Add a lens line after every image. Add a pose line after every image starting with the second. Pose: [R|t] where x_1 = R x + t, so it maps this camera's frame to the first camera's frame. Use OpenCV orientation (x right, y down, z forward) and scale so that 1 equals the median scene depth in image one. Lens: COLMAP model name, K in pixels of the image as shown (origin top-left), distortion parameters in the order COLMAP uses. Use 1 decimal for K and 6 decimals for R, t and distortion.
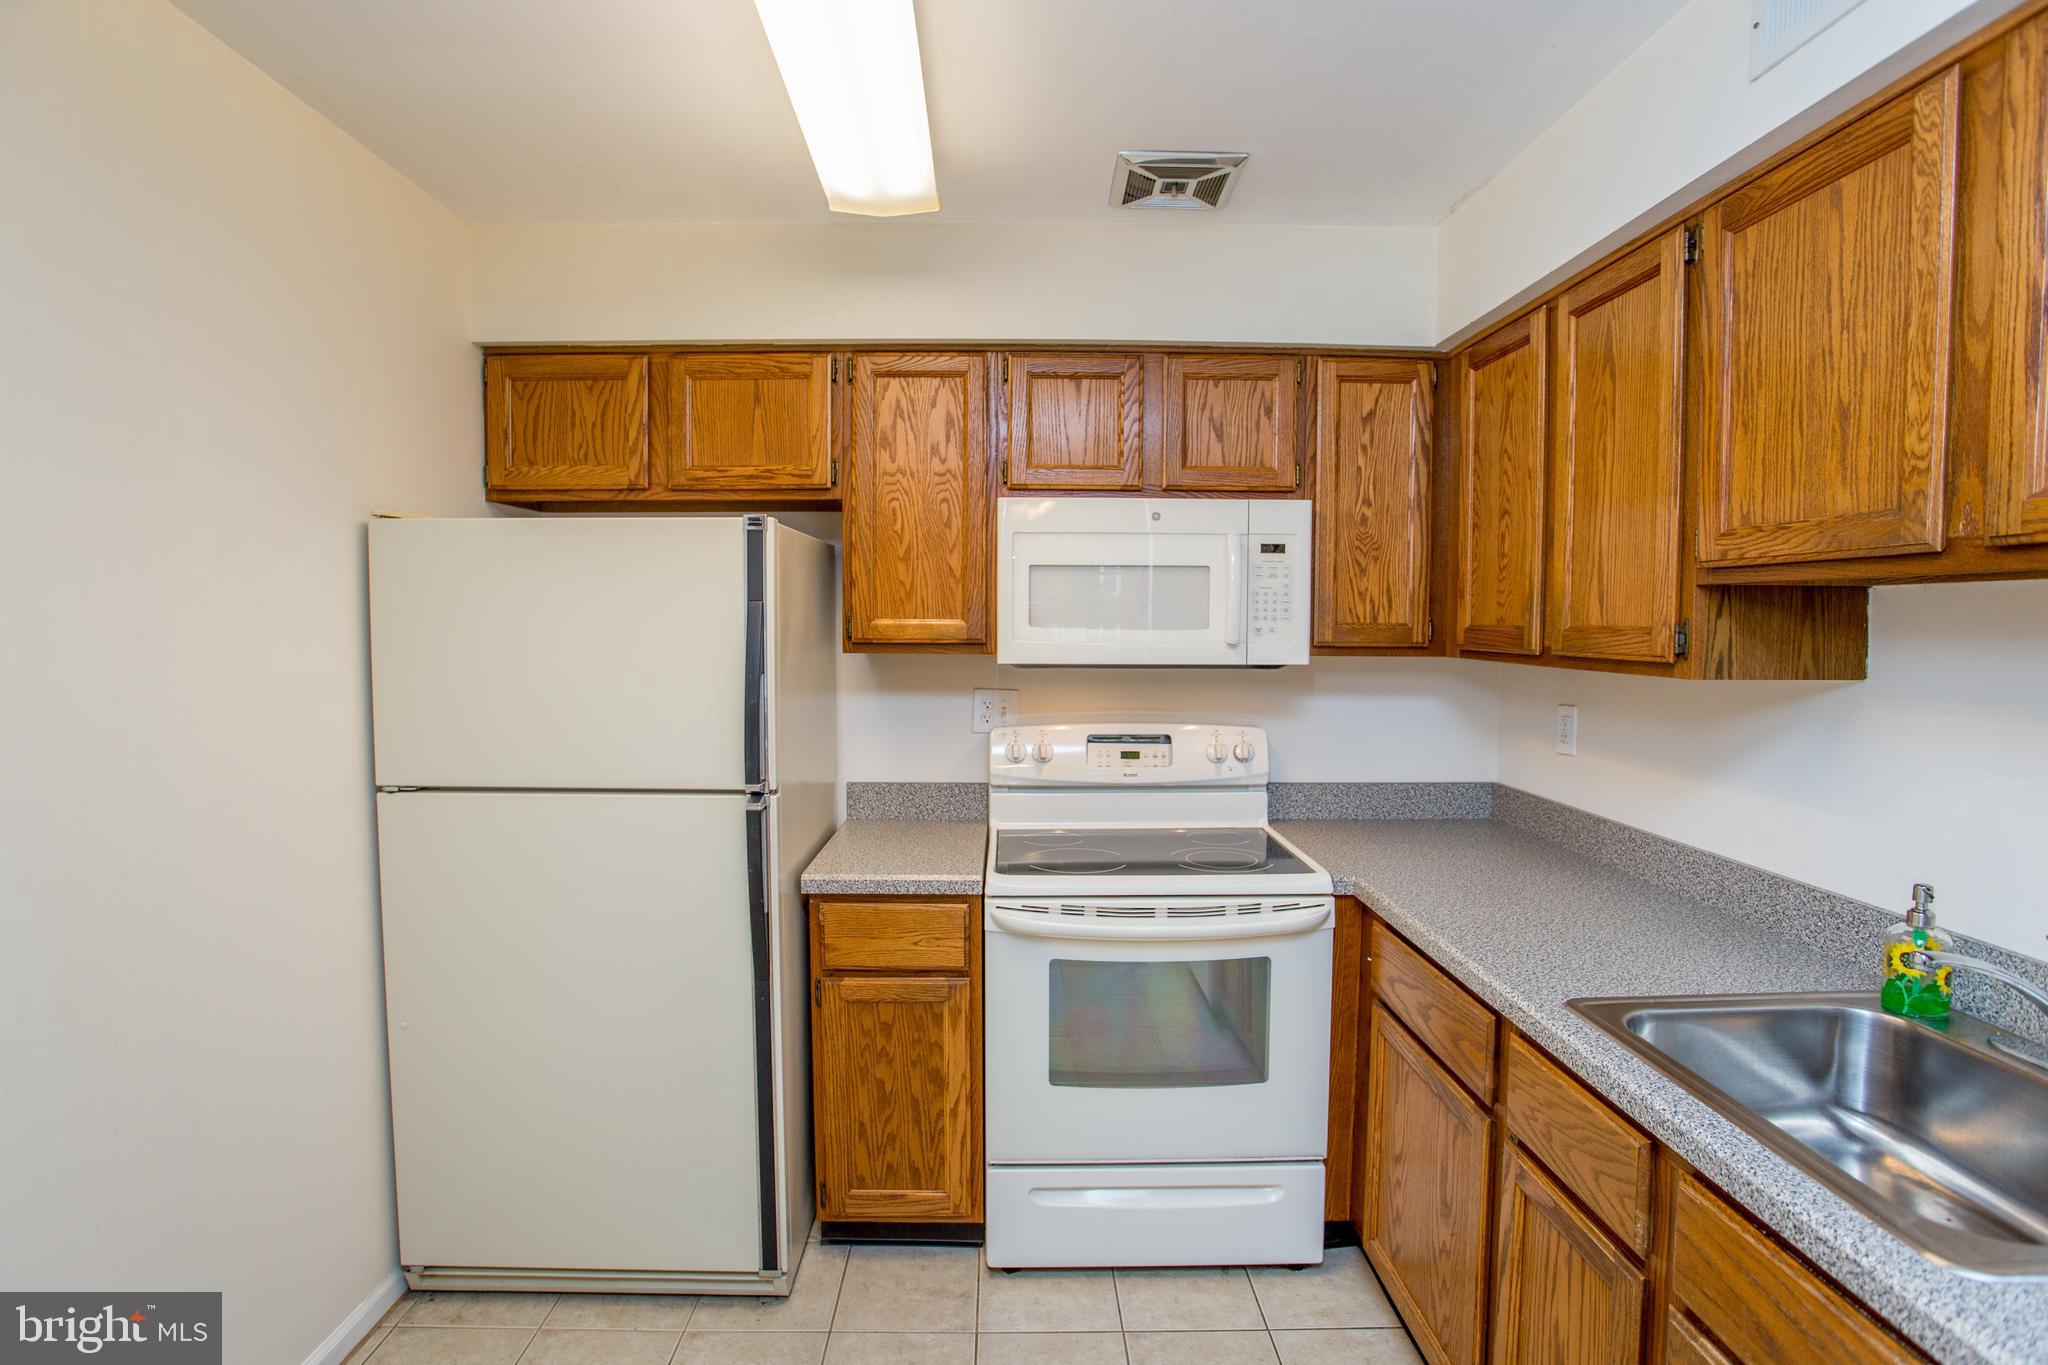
lens RADIAL K [[946.0, 0, 1029.4], [0, 946.0, 675.0], [0, 0, 1]] dist [-0.073868, 0.037151]
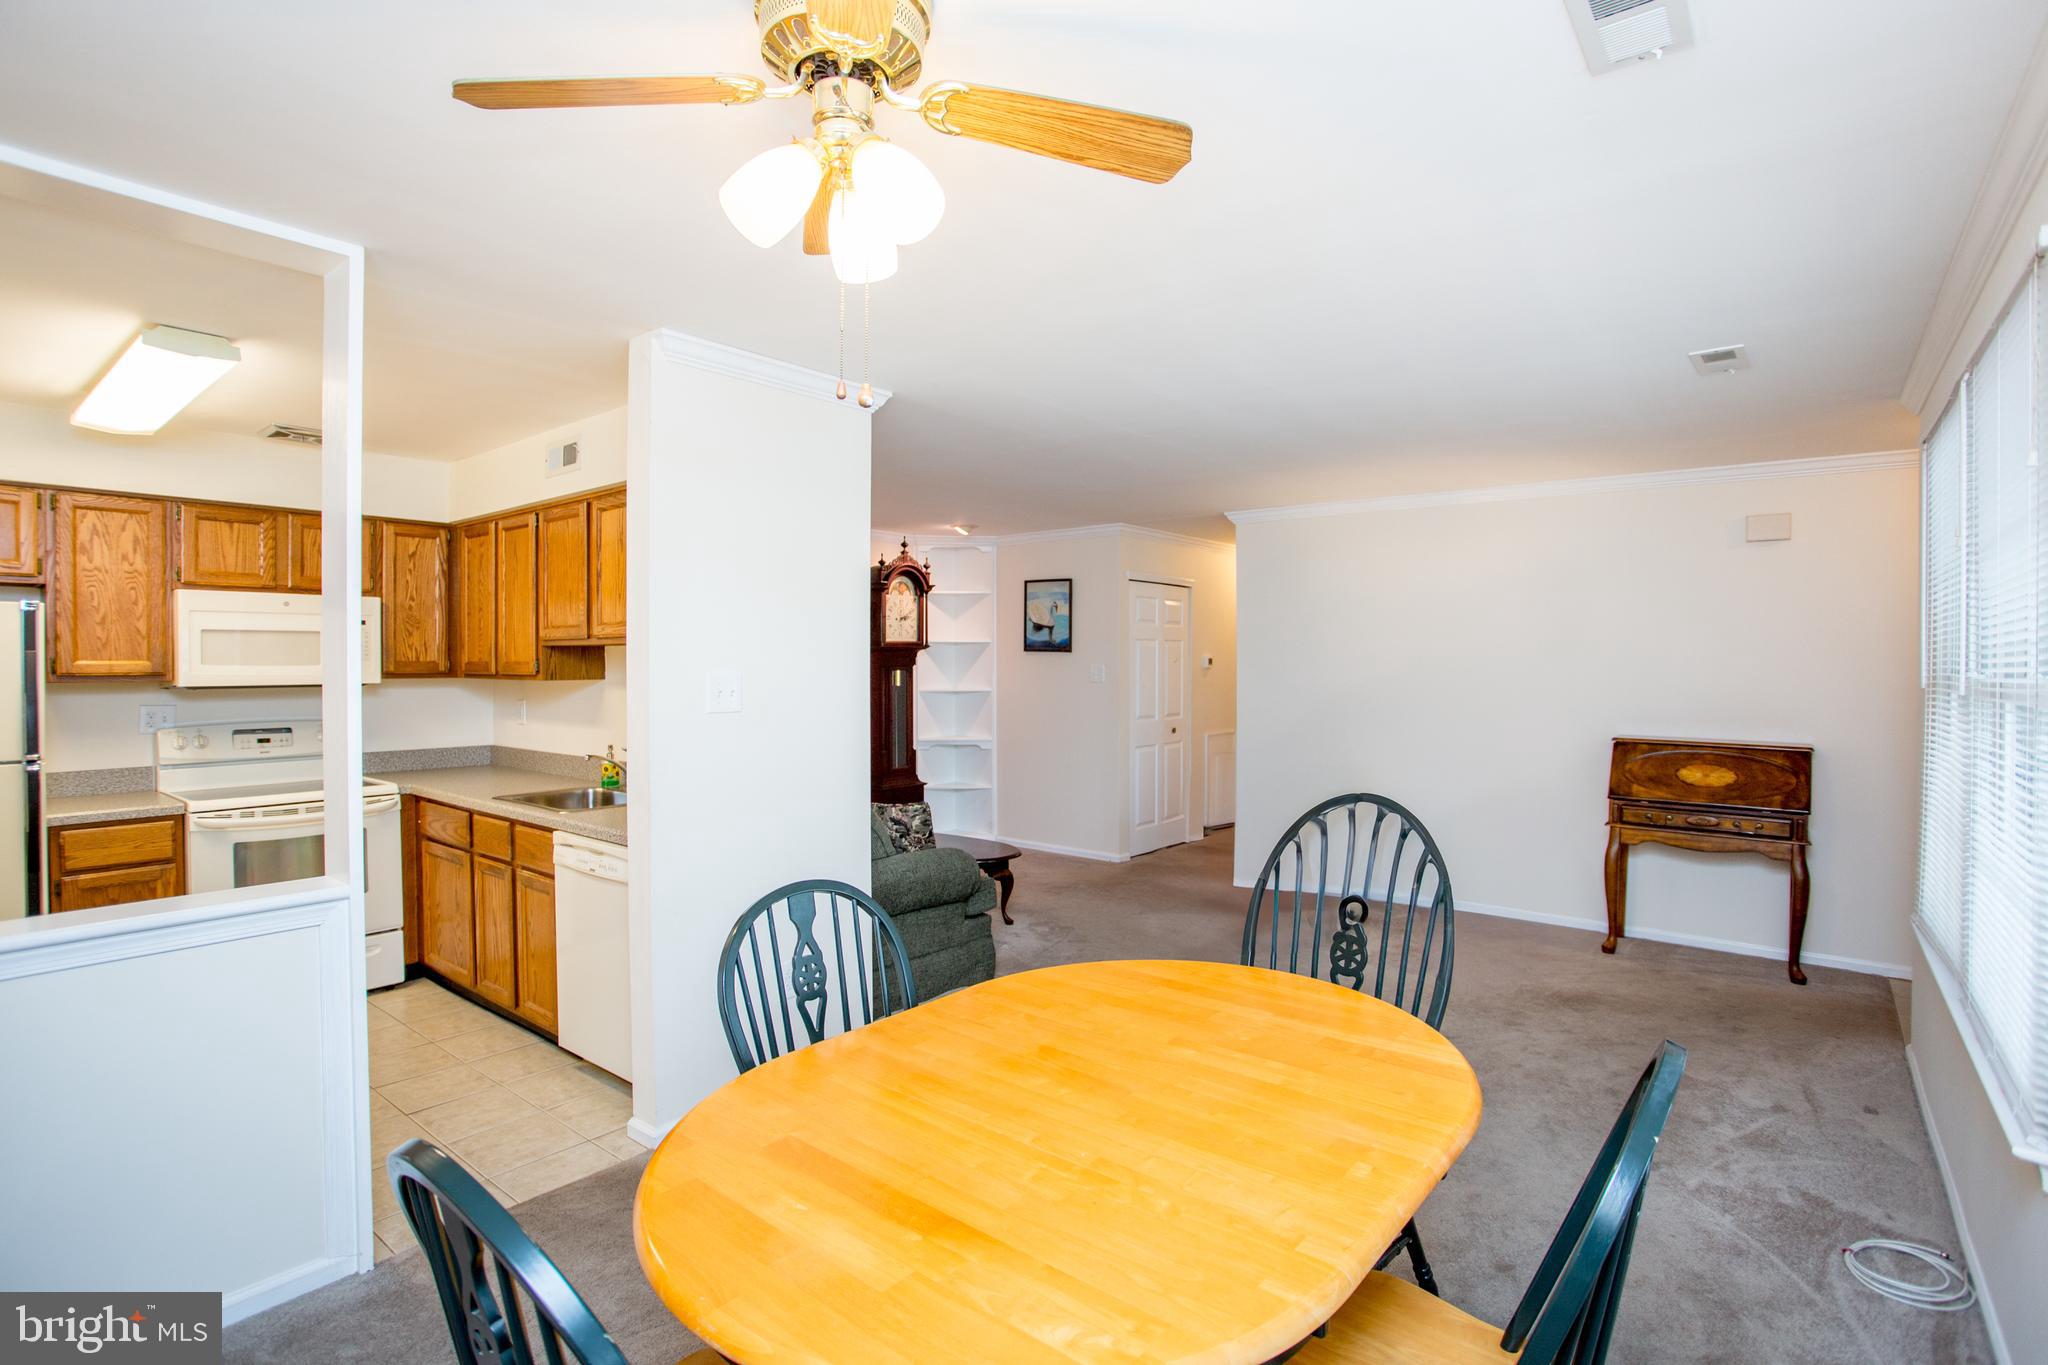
lens RADIAL K [[994.8, 0, 1017.0], [0, 994.8, 671.0], [0, 0, 1]] dist [-0.065602, 0.027866]
pose [[0.637795, -0.012218, 0.770109, -0.399175], [0.047498, 0.998595, -0.023494, 0.072336], [-0.768740, 0.051563, 0.637480, -1.254993]]
